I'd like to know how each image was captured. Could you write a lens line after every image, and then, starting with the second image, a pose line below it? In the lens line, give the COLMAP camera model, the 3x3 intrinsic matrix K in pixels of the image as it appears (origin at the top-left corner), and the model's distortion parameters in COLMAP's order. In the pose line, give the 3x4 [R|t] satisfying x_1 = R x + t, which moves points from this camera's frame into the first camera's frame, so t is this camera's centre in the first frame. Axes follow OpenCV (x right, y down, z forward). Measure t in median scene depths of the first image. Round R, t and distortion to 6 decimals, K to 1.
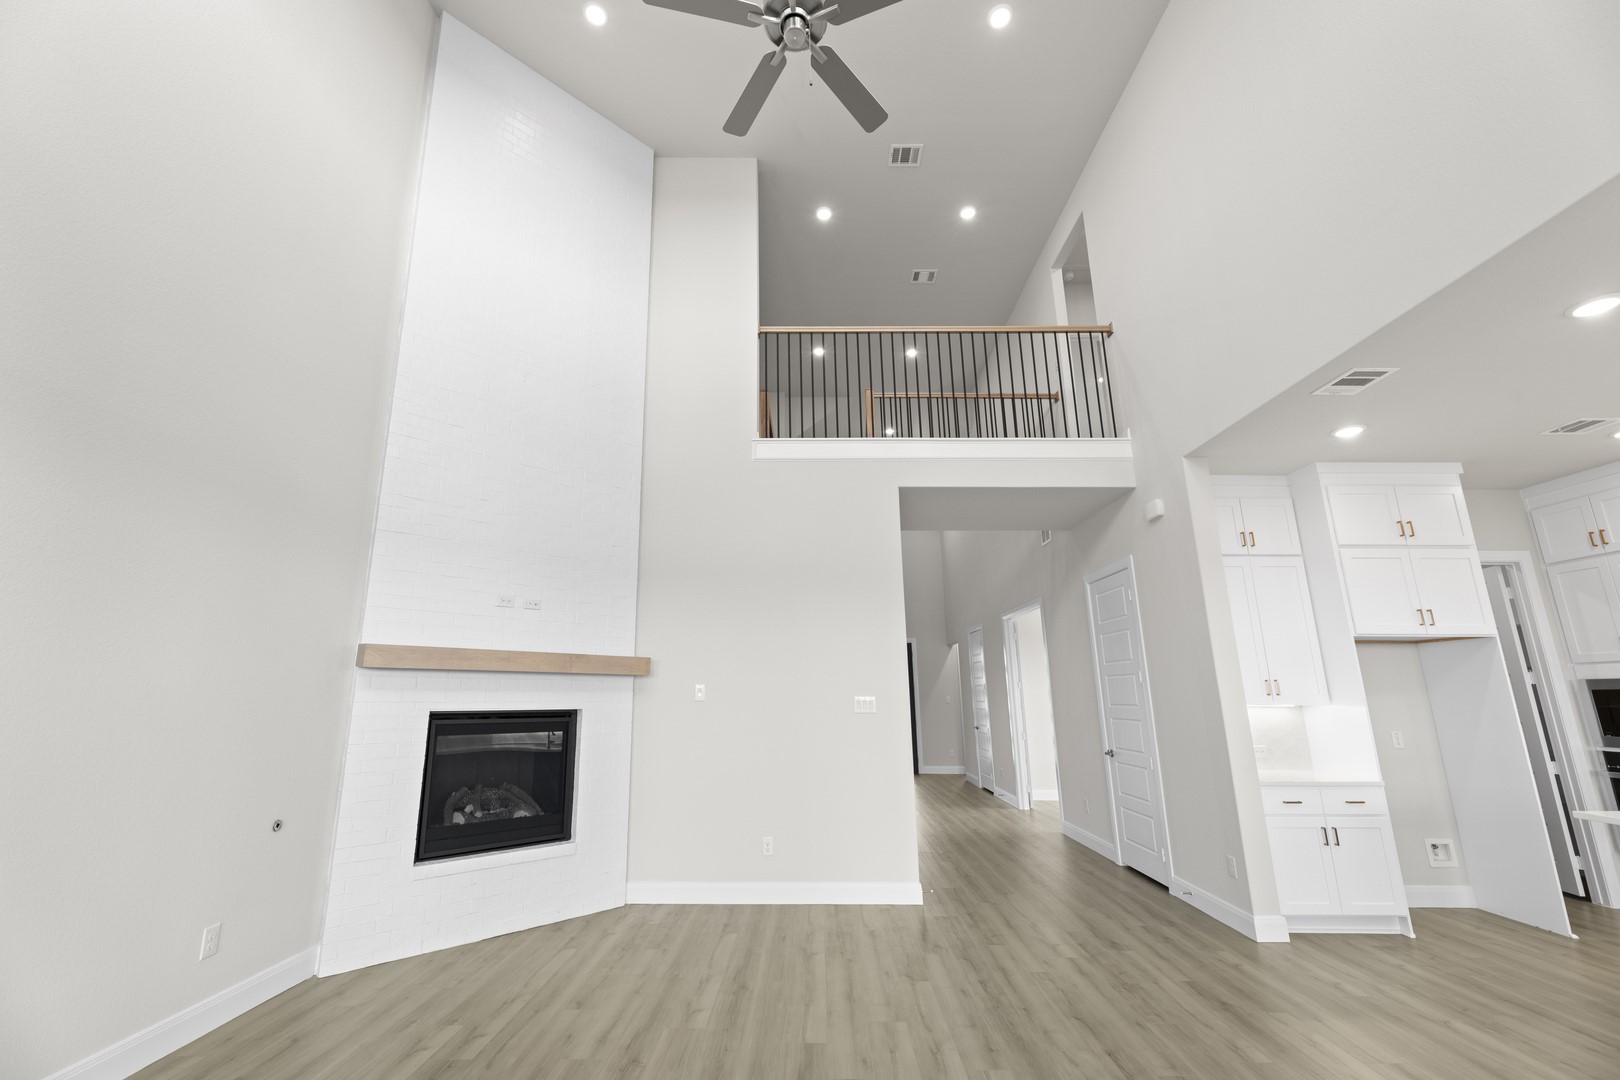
lens RADIAL K [[660.8, 0, 821.8], [0, 660.8, 513.2], [0, 0, 1]] dist [0.000057, -0.001118]
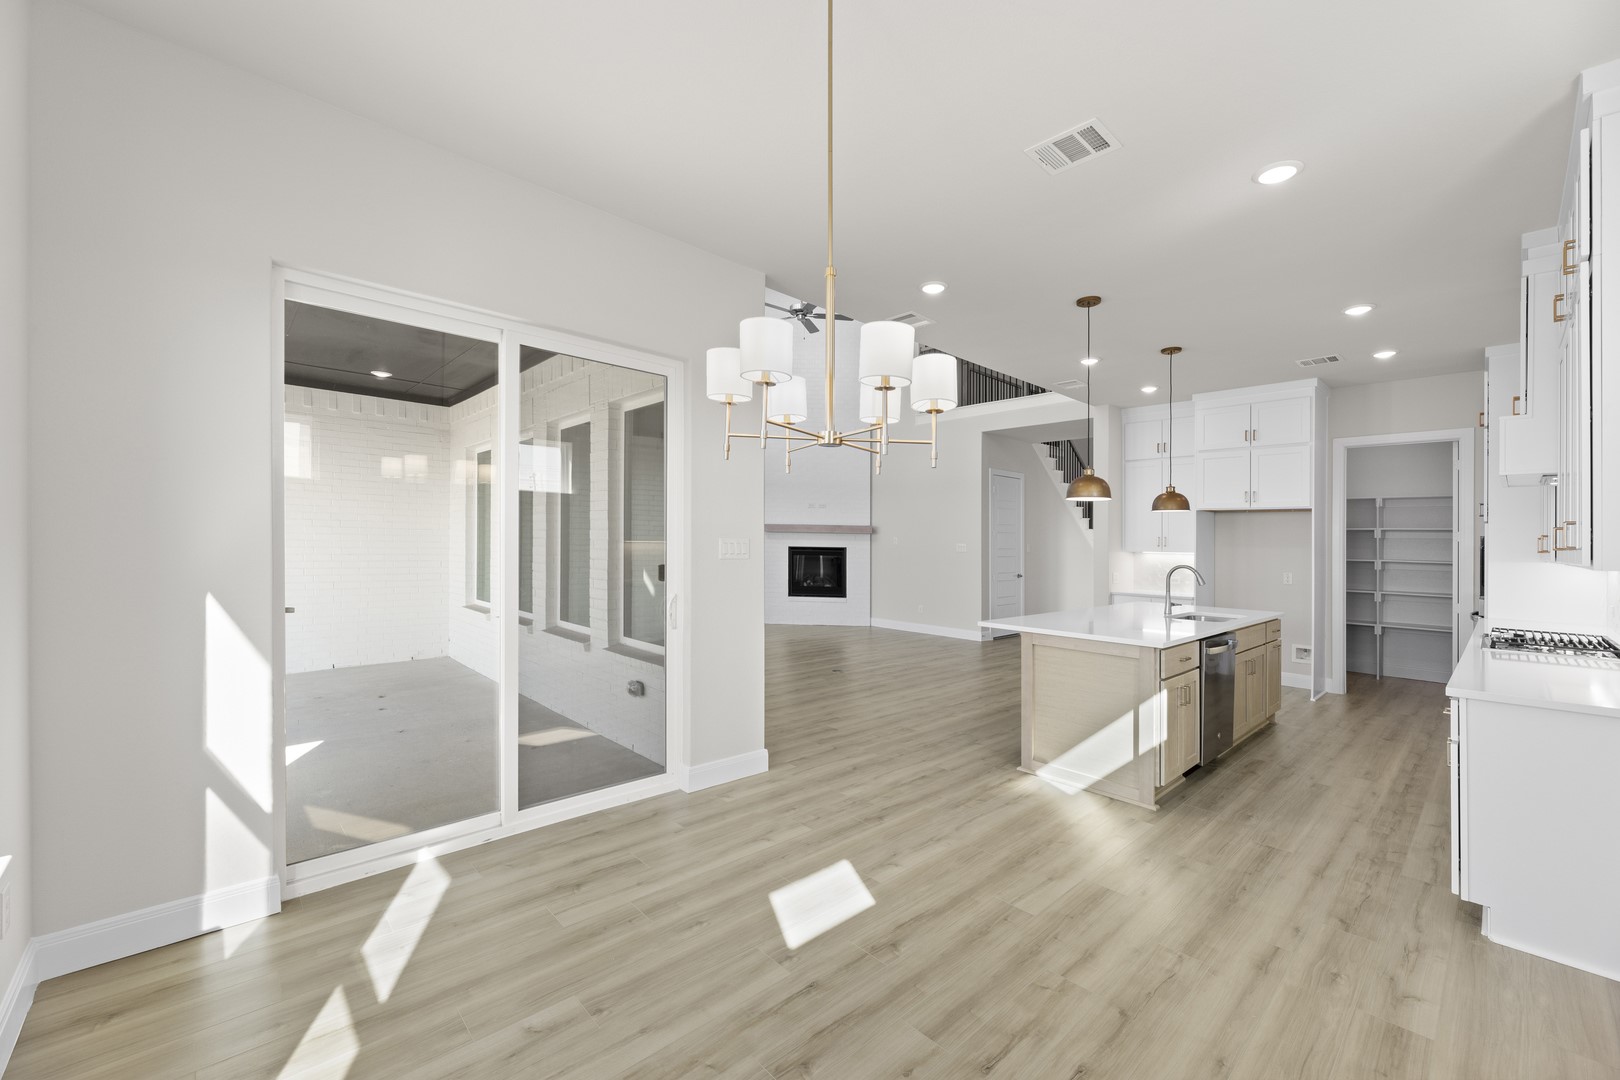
lens RADIAL K [[660.8, 0, 800.4], [0, 660.8, 533.4], [0, 0, 1]] dist [0.000057, -0.001118]
pose [[0.667154, -0.000079, -0.744920, 1.415222], [0.178474, 0.970891, 0.159740, -0.179333], [0.723224, -0.239520, 0.647748, -0.711671]]
